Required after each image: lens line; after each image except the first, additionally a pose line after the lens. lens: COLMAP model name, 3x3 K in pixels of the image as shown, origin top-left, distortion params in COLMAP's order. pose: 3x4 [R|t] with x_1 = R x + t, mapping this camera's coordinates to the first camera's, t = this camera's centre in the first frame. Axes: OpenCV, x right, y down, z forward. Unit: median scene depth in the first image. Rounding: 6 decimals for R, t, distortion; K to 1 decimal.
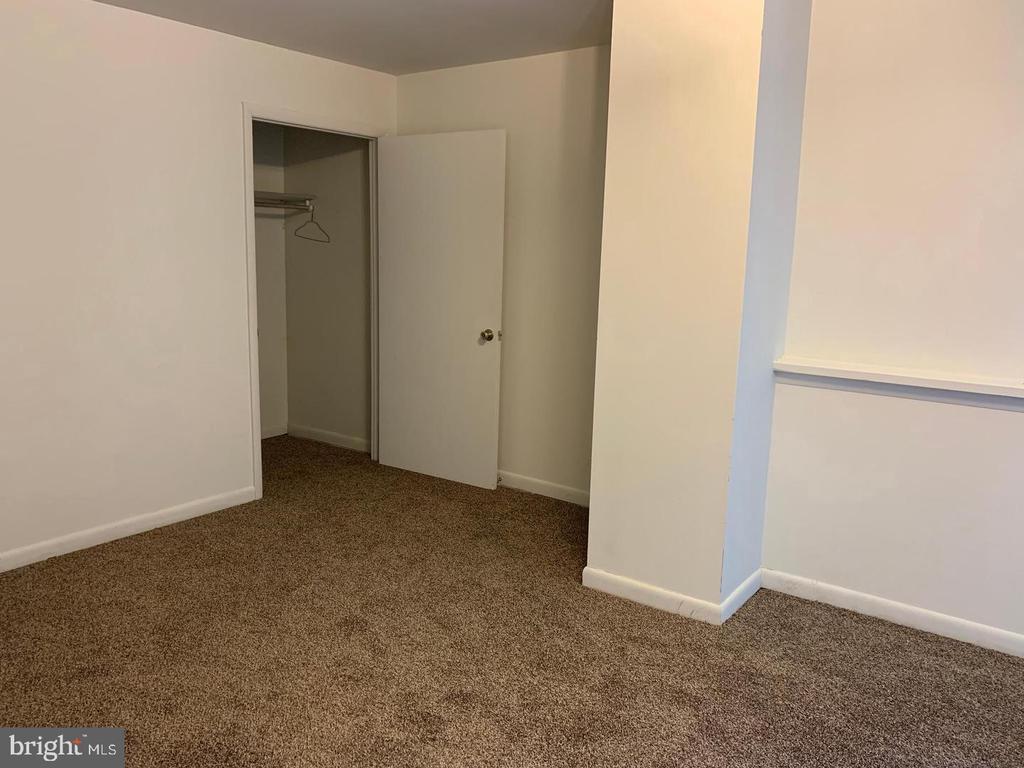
lens RADIAL K [[796.3, 0, 506.2], [0, 796.3, 380.7], [0, 0, 1]] dist [0.057949, -0.068820]
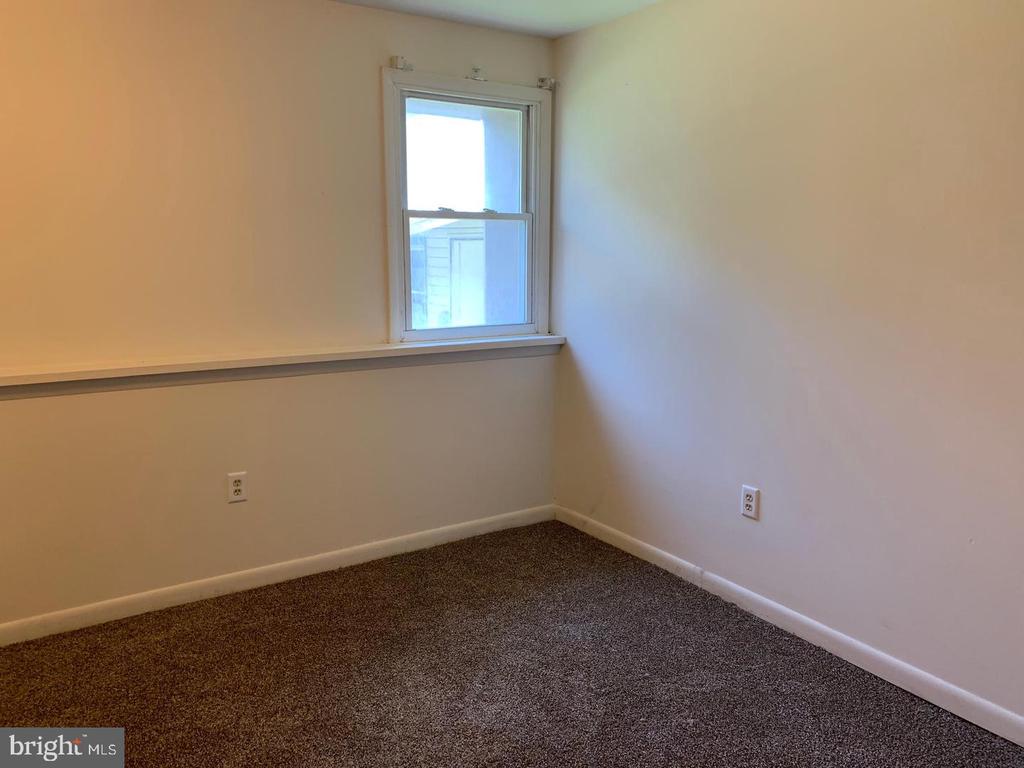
lens RADIAL K [[796.3, 0, 517.4], [0, 796.3, 373.2], [0, 0, 1]] dist [0.057949, -0.068820]
pose [[0.330647, -0.176427, 0.927117, -0.187780], [0.168309, 0.977646, 0.126017, -0.030521], [-0.928625, 0.114375, 0.352950, 0.151778]]
